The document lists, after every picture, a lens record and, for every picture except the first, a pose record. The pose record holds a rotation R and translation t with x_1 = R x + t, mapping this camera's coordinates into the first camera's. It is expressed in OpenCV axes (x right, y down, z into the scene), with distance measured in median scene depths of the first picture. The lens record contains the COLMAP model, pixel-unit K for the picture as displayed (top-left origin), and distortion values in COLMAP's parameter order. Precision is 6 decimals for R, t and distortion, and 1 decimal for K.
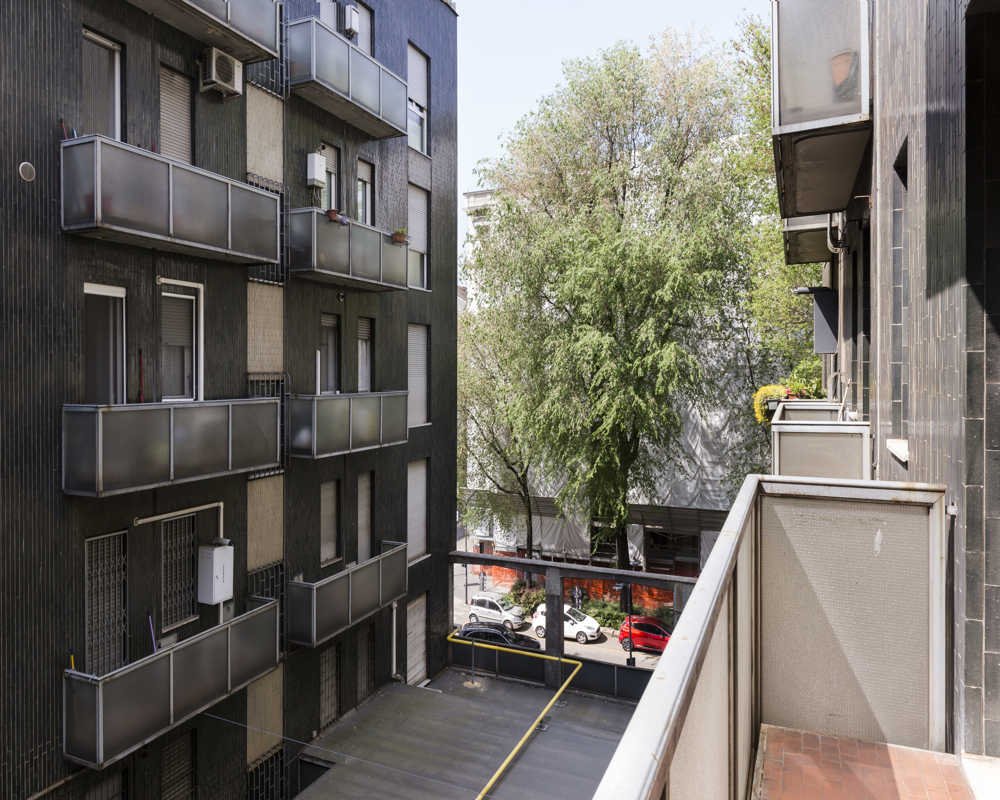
lens RADIAL K [[771.4, 0, 497.3], [0, 771.4, 401.4], [0, 0, 1]] dist [0.000434, -0.004515]
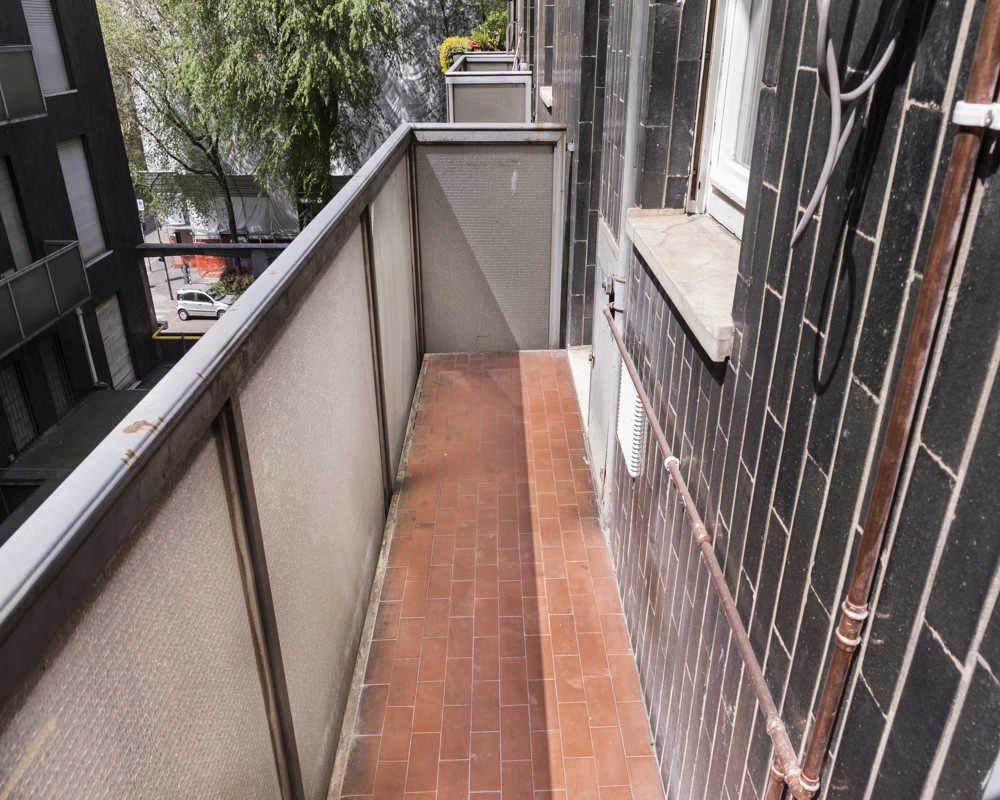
lens RADIAL K [[771.4, 0, 499.7], [0, 771.4, 395.7], [0, 0, 1]] dist [0.000434, -0.004515]
pose [[0.884401, -0.198283, 0.422514, -0.100929], [-0.003298, 0.902591, 0.430485, -0.032238], [-0.466715, -0.382116, 0.797599, 0.030551]]
